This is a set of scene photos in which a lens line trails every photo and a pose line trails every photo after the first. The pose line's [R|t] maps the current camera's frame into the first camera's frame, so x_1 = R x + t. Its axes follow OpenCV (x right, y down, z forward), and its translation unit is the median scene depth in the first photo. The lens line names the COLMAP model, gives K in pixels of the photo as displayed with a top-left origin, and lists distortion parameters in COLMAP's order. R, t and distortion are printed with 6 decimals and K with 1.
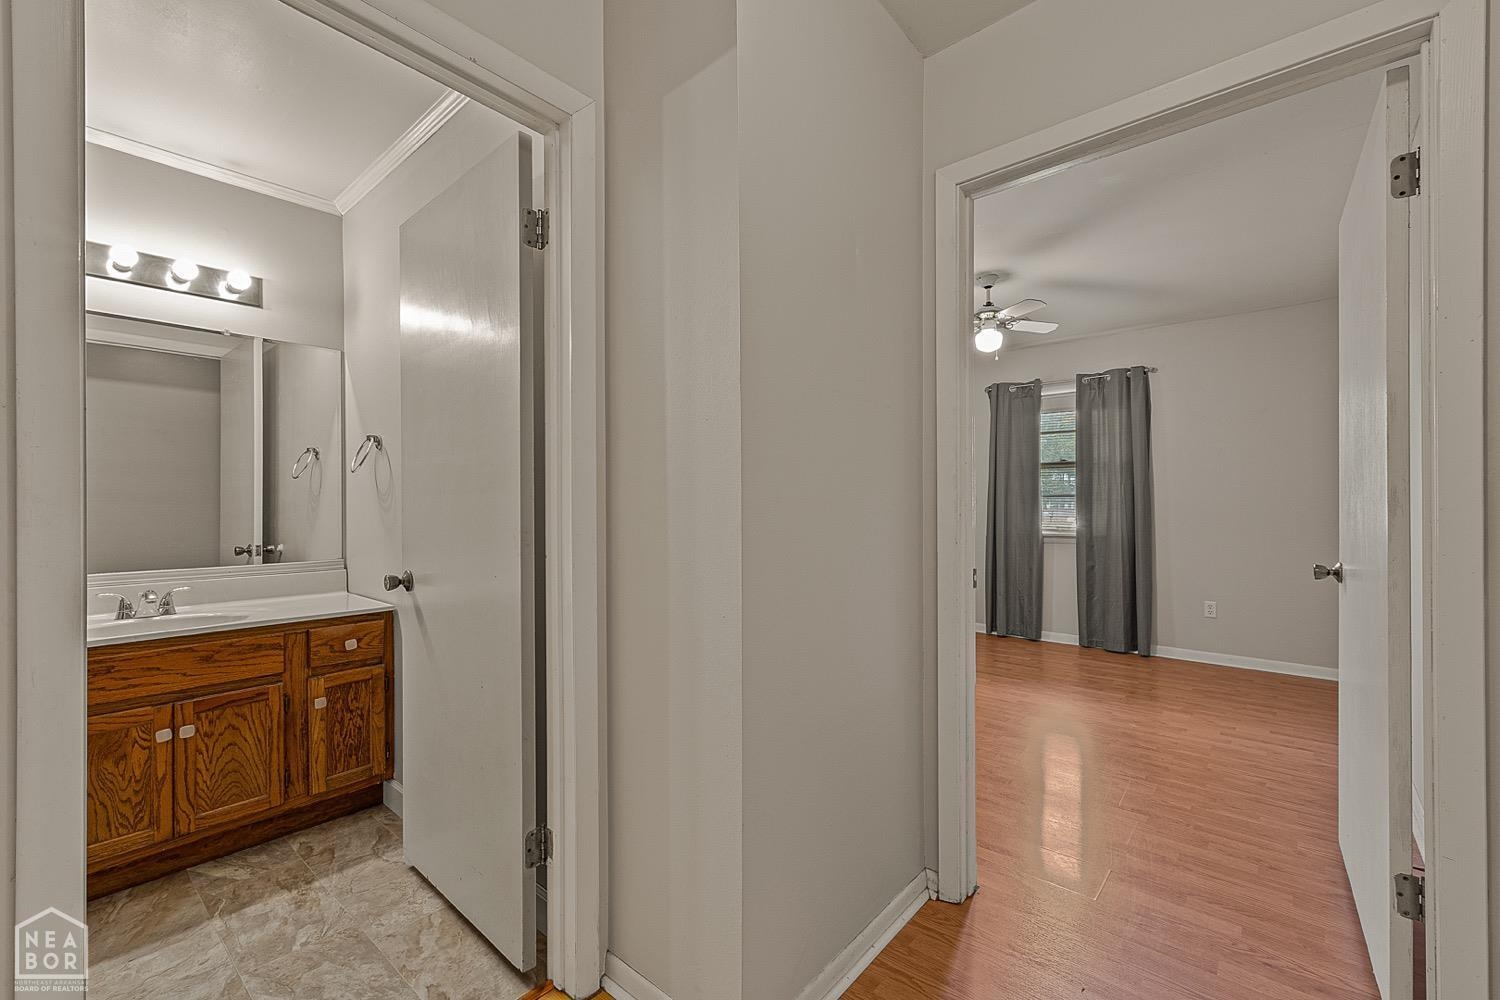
lens RADIAL K [[636.3, 0, 750.6], [0, 636.3, 506.3], [0, 0, 1]] dist [0.004245, -0.000907]
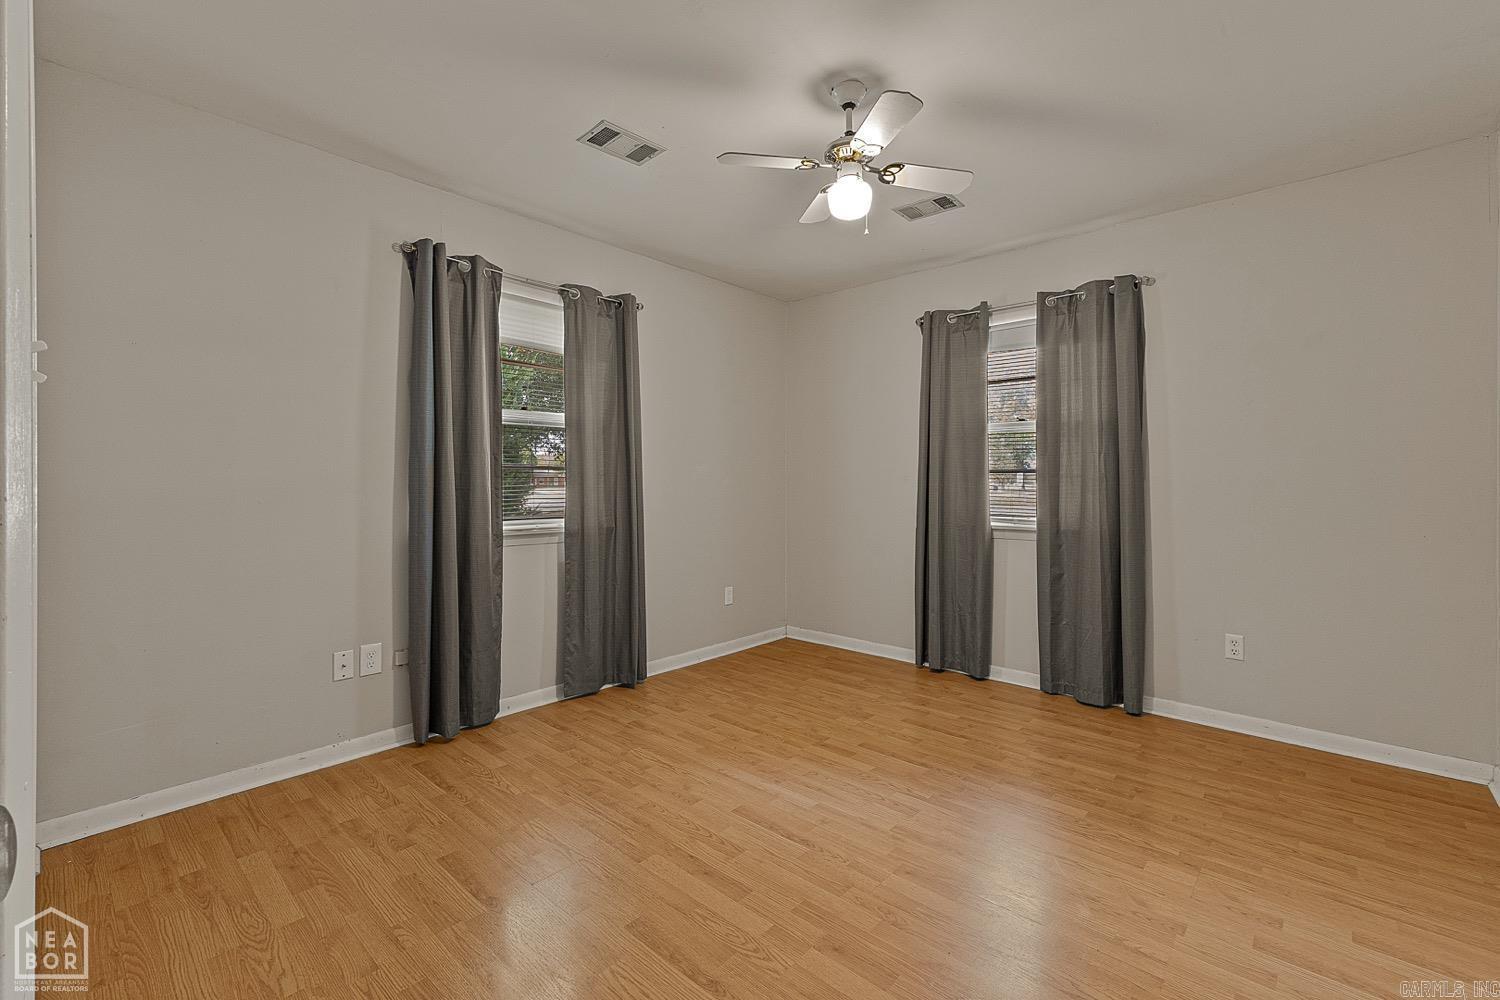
lens RADIAL K [[636.3, 0, 764.3], [0, 636.3, 484.5], [0, 0, 1]] dist [0.004245, -0.000907]
pose [[0.999932, 0.004516, -0.010765, 0.229412], [-0.004542, 0.999987, -0.002308, 0.000958], [0.010754, 0.002356, 0.999939, 0.318170]]
